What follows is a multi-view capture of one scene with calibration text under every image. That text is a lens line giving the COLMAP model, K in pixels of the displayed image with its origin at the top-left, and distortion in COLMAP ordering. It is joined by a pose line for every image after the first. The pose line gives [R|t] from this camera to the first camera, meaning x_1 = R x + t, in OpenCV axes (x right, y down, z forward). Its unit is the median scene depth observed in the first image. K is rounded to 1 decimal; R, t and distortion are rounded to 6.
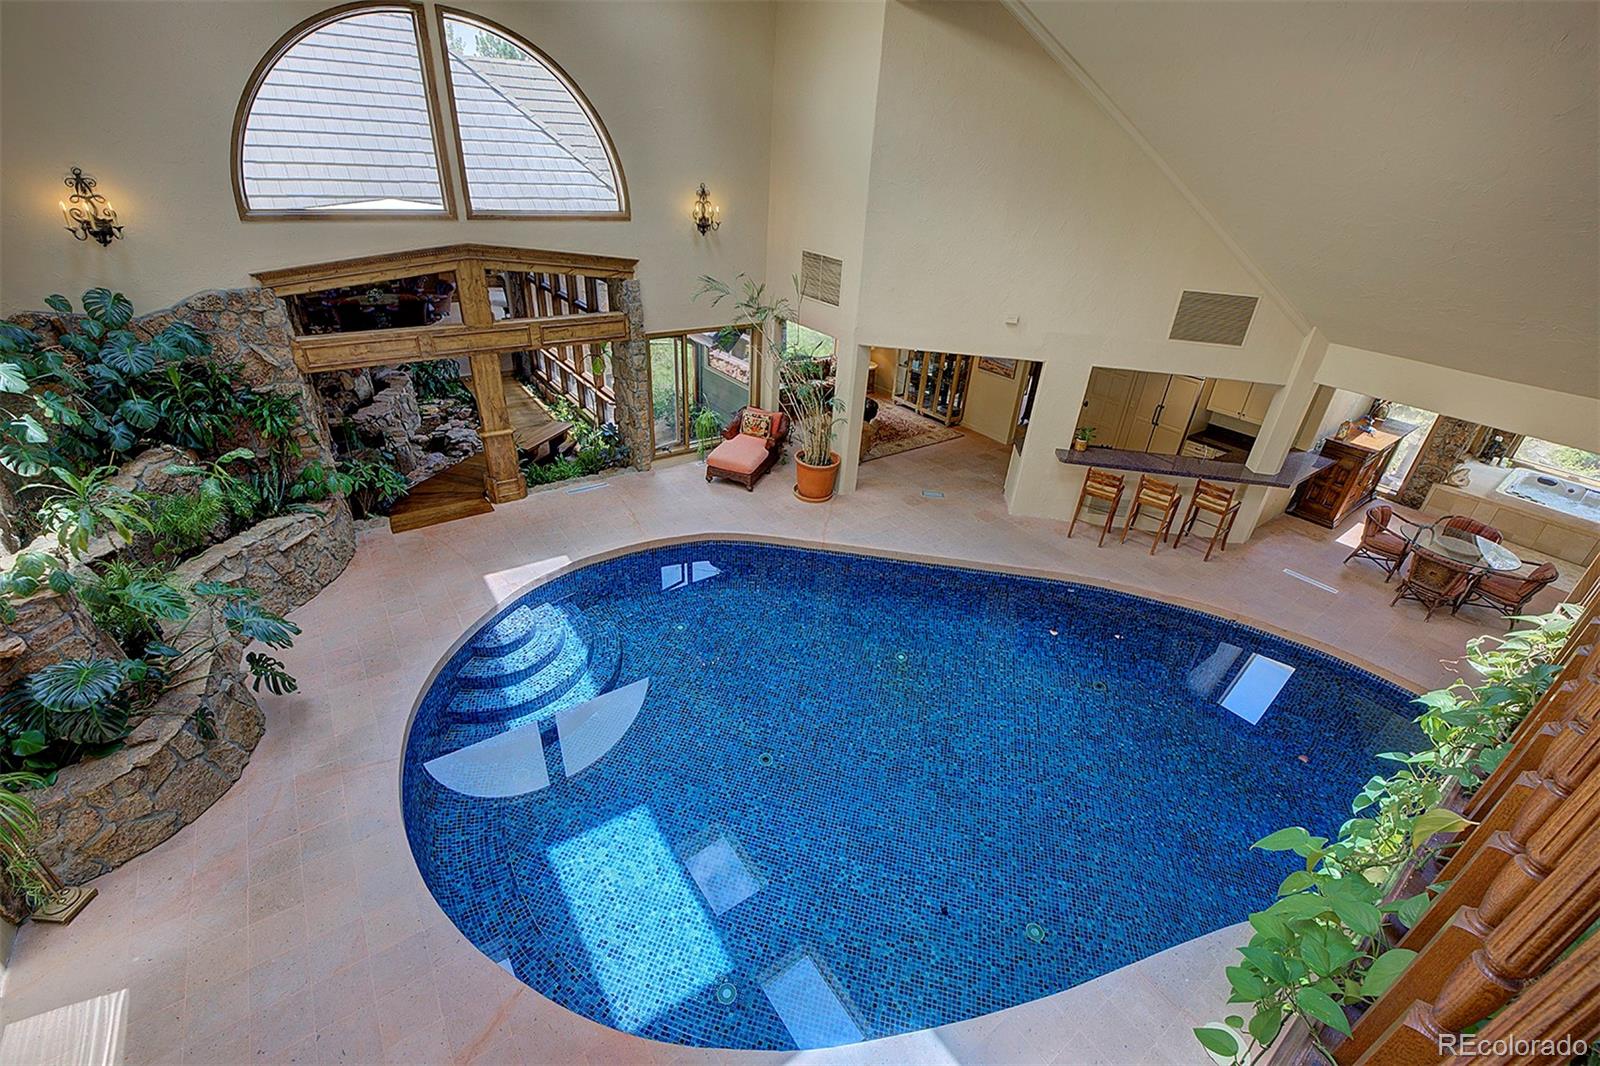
lens RADIAL K [[681.5, 0, 800.0], [0, 681.5, 533.0], [0, 0, 1]] dist [-0.000007, 0.000057]
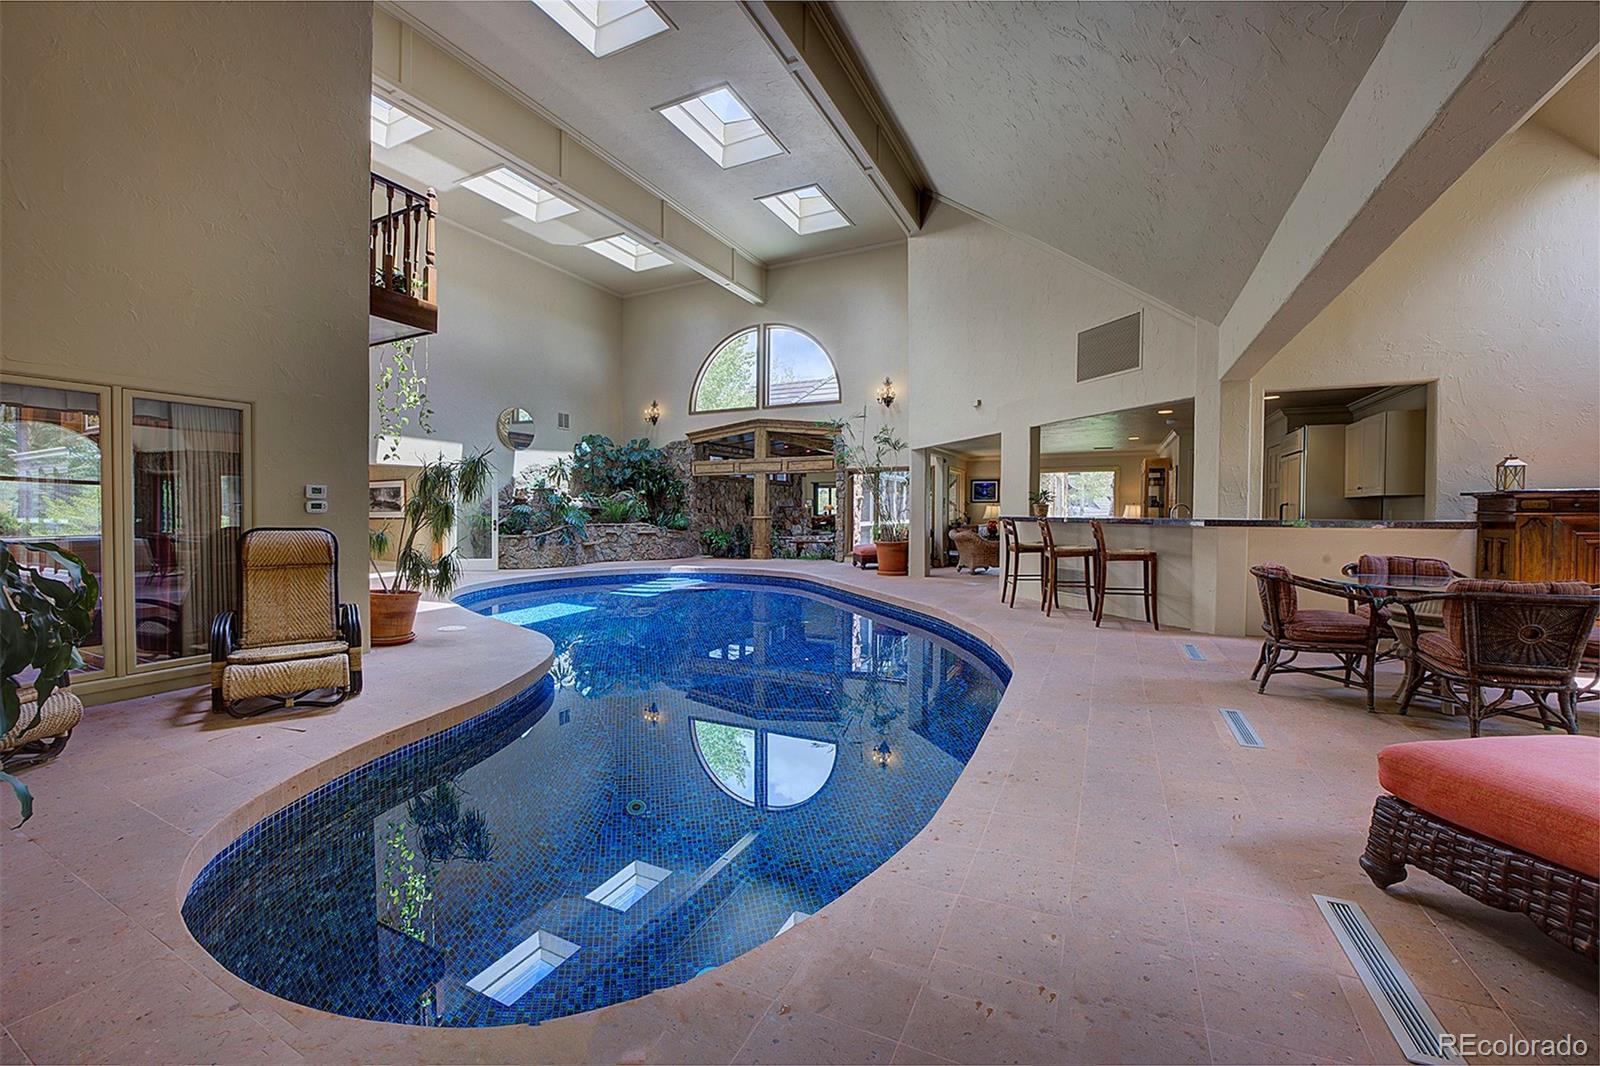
lens RADIAL K [[659.7, 0, 800.0], [0, 659.7, 533.0], [0, 0, 1]] dist [-0.000735, 0.000027]
pose [[0.475493, -0.040657, -0.878780, 1.357670], [-0.412433, 0.872046, -0.263506, 0.360863], [0.777050, 0.487732, 0.397883, 0.503263]]
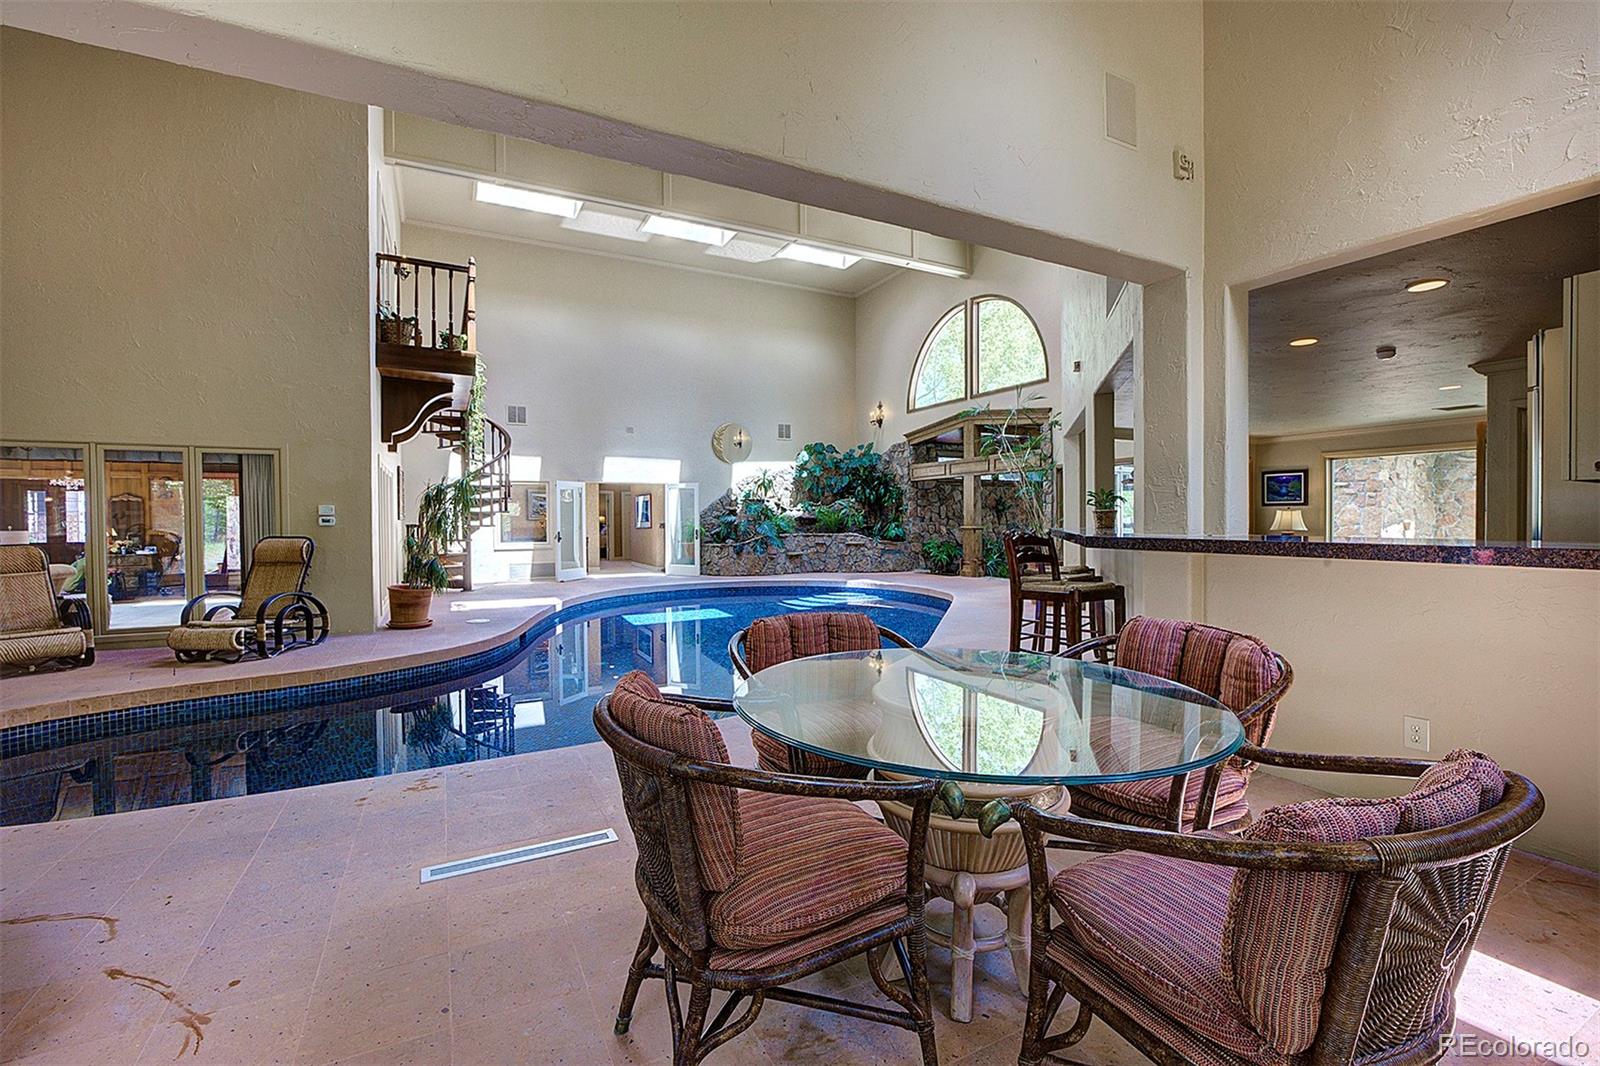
lens RADIAL K [[717.5, 0, 800.0], [0, 717.5, 533.0], [0, 0, 1]] dist [-0.001004, -0.000155]
pose [[-0.138130, -0.051261, -0.989087, 1.429260], [-0.500455, 0.865400, 0.025039, 0.009489], [0.854672, 0.498452, -0.145192, 1.115495]]
